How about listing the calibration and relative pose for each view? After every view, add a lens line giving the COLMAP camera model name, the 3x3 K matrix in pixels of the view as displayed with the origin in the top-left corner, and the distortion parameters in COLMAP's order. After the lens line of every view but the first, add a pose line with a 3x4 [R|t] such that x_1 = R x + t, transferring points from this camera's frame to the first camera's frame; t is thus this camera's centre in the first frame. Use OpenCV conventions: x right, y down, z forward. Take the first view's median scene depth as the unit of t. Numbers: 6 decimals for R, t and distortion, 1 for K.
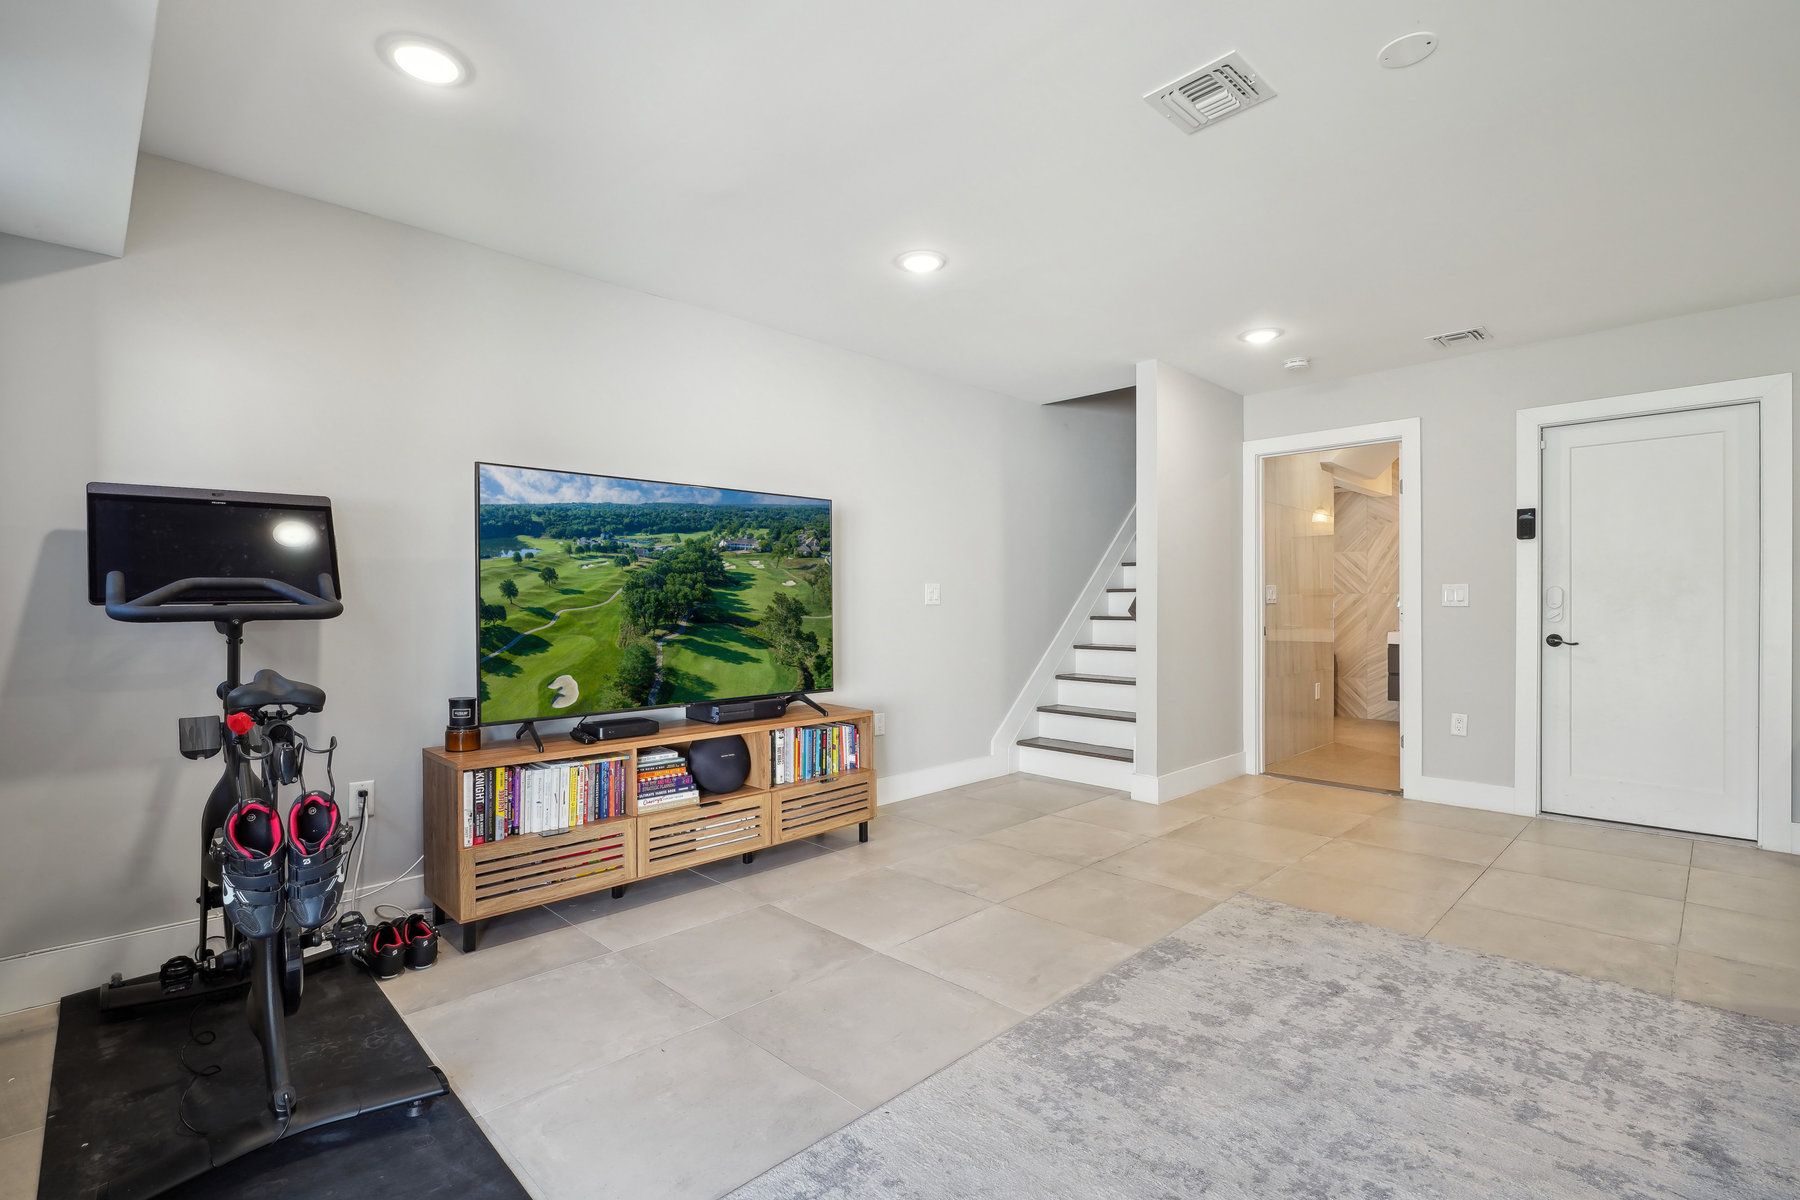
lens RADIAL K [[824.2, 0, 889.5], [0, 824.2, 603.8], [0, 0, 1]] dist [-0.004345, 0.000396]
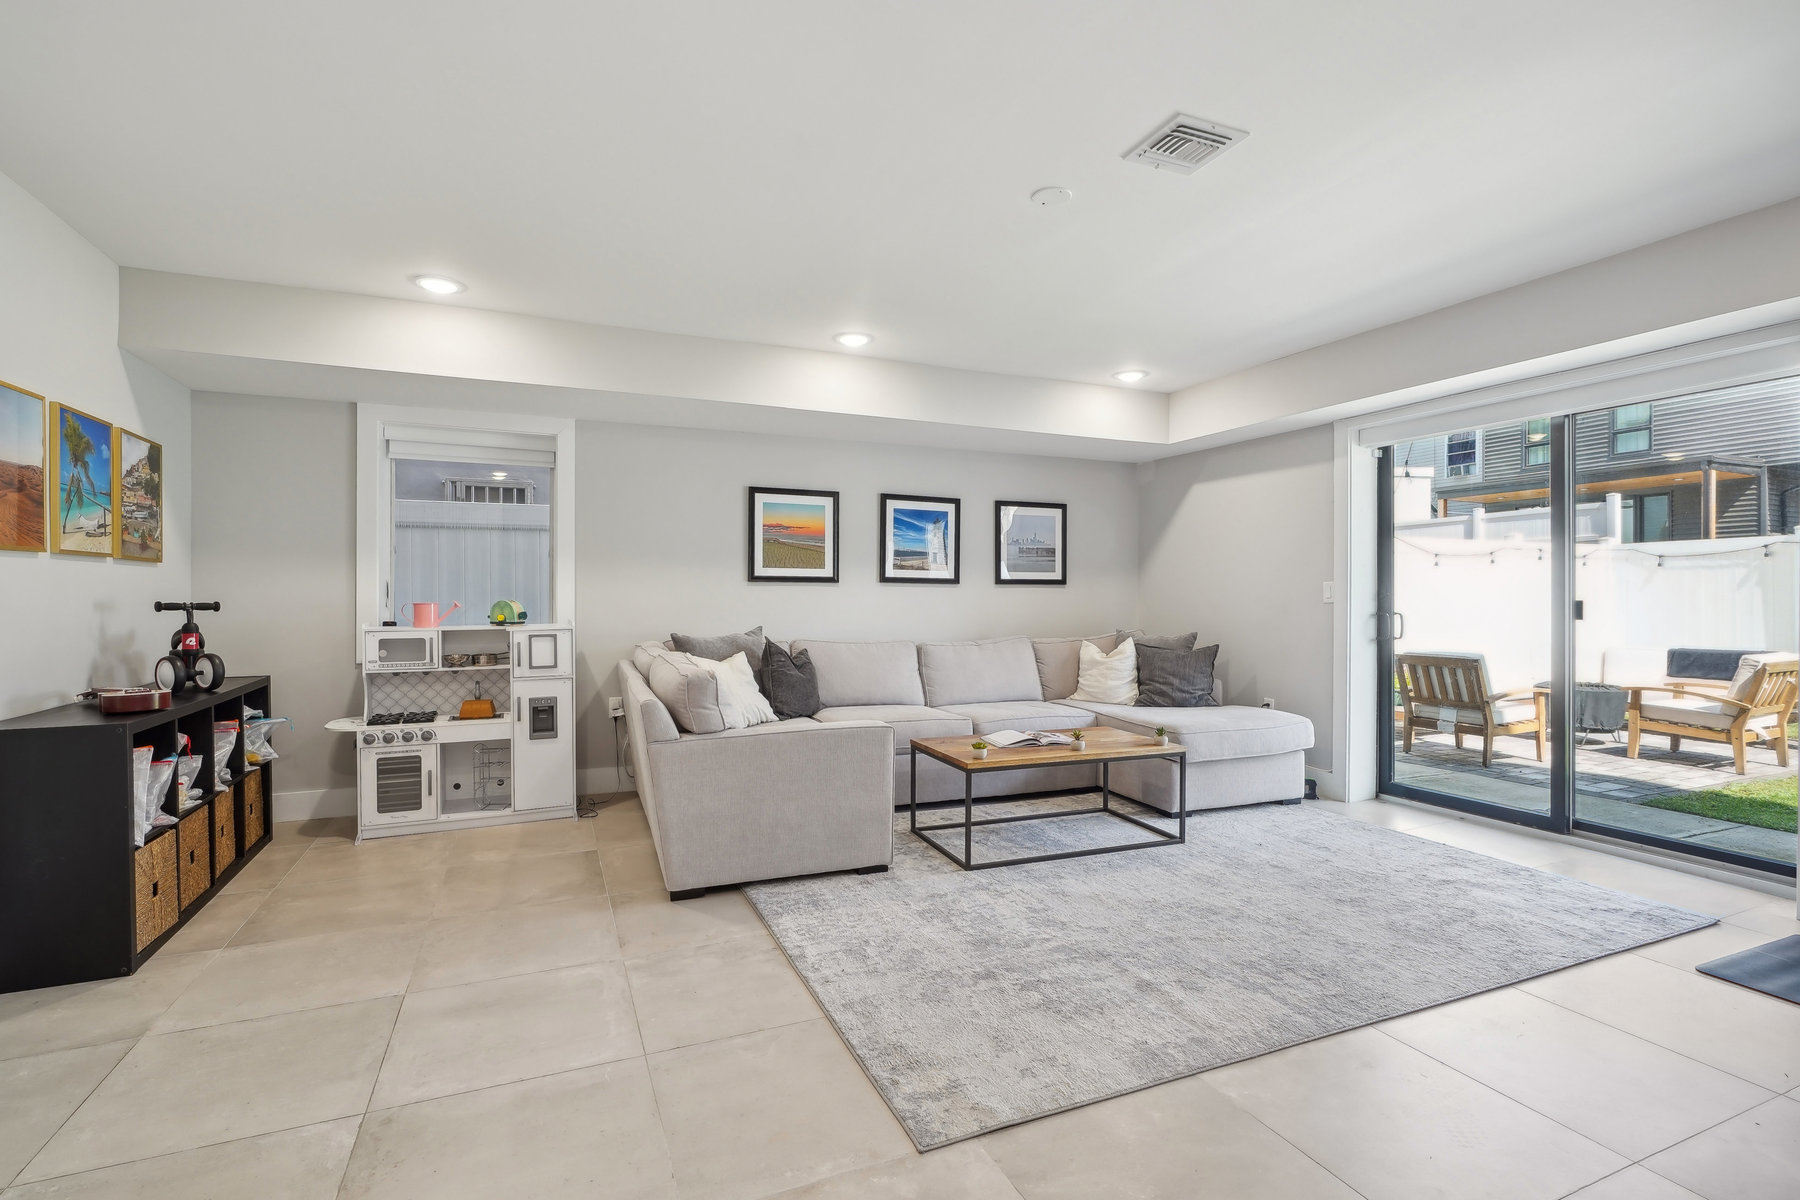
lens RADIAL K [[818.9, 0, 905.9], [0, 818.9, 603.1], [0, 0, 1]] dist [0.000076, -0.007855]
pose [[-0.934550, -0.000110, 0.355832, 0.278396], [-0.001281, 0.999995, -0.003054, -0.004565], [-0.355830, -0.003310, -0.934545, 1.718360]]
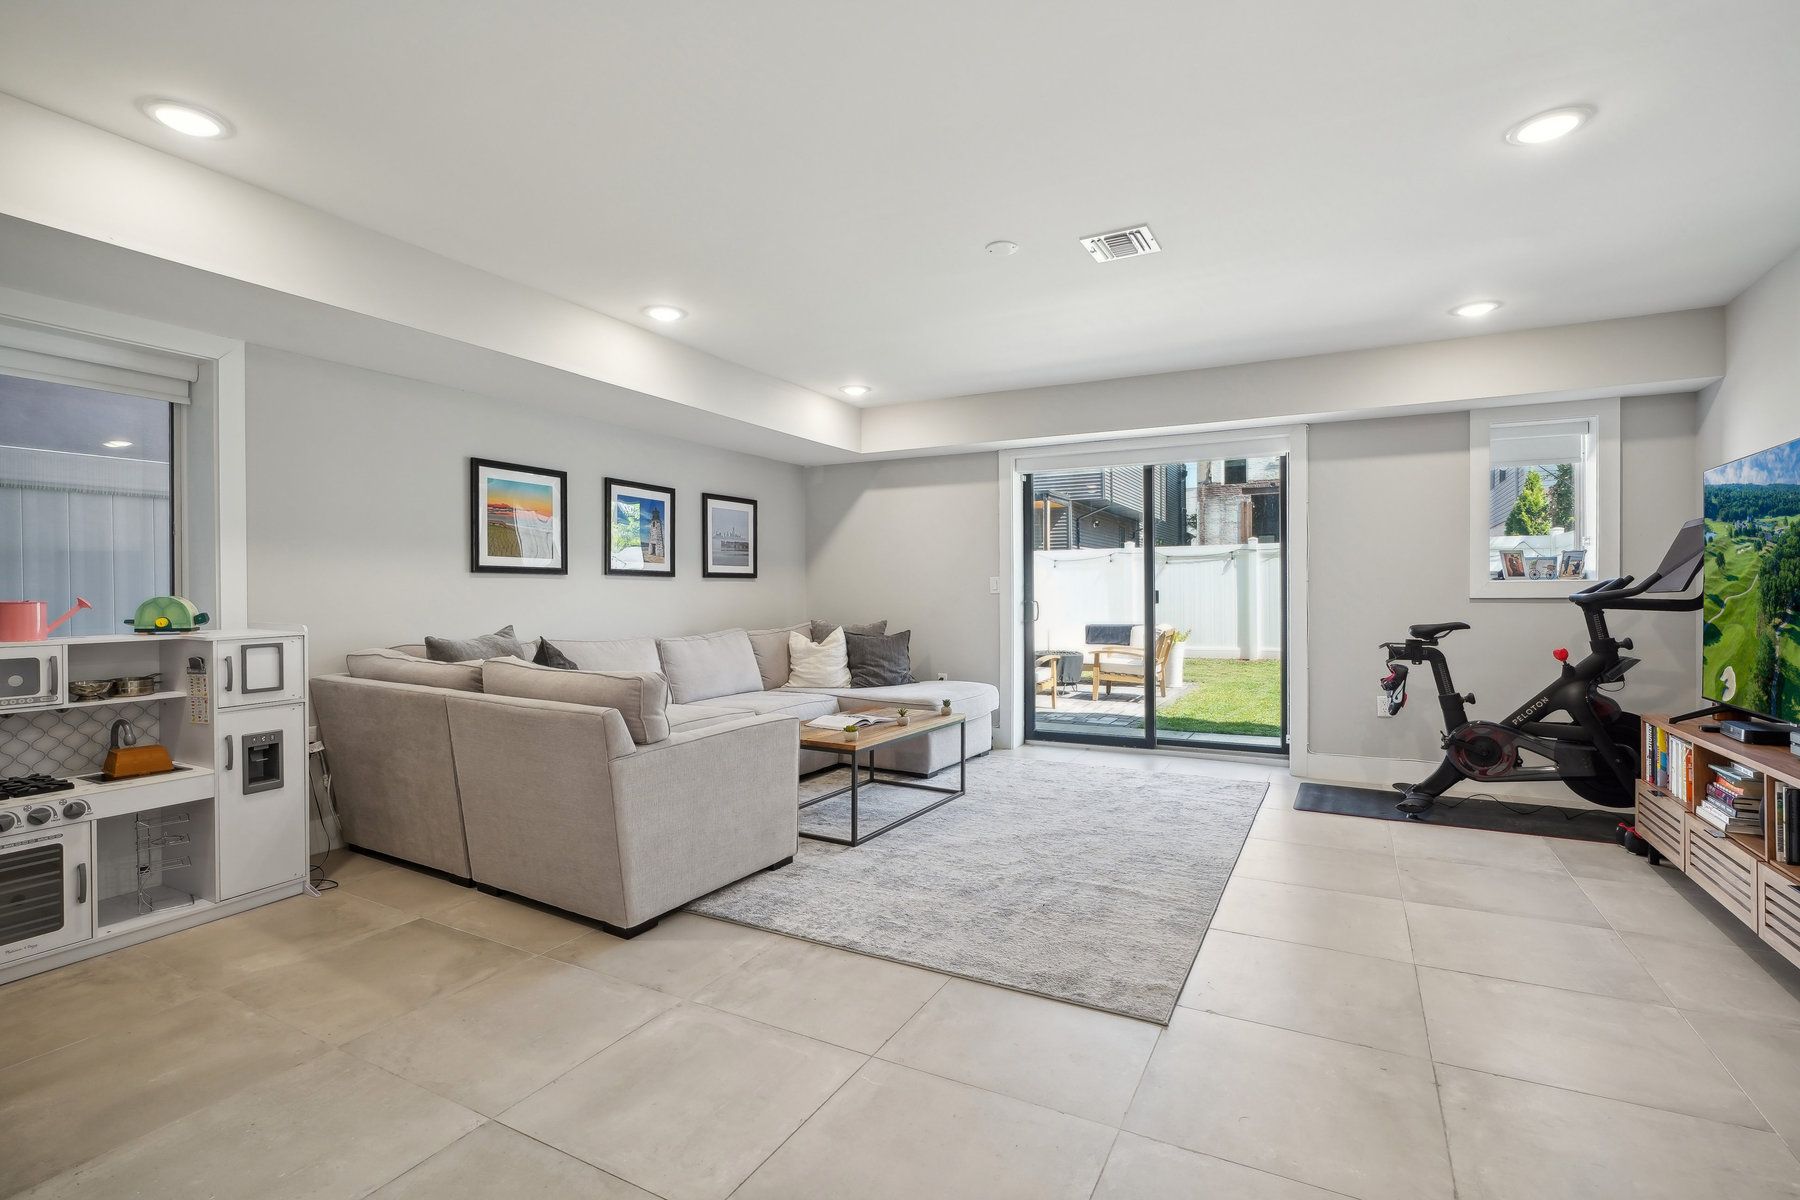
lens RADIAL K [[824.2, 0, 889.5], [0, 824.2, 603.8], [0, 0, 1]] dist [-0.004345, 0.000396]
pose [[-0.957507, 0.011449, -0.288183, 0.955174], [0.010045, 0.999929, 0.006350, -0.001687], [0.288235, 0.003186, -0.957554, 1.809402]]
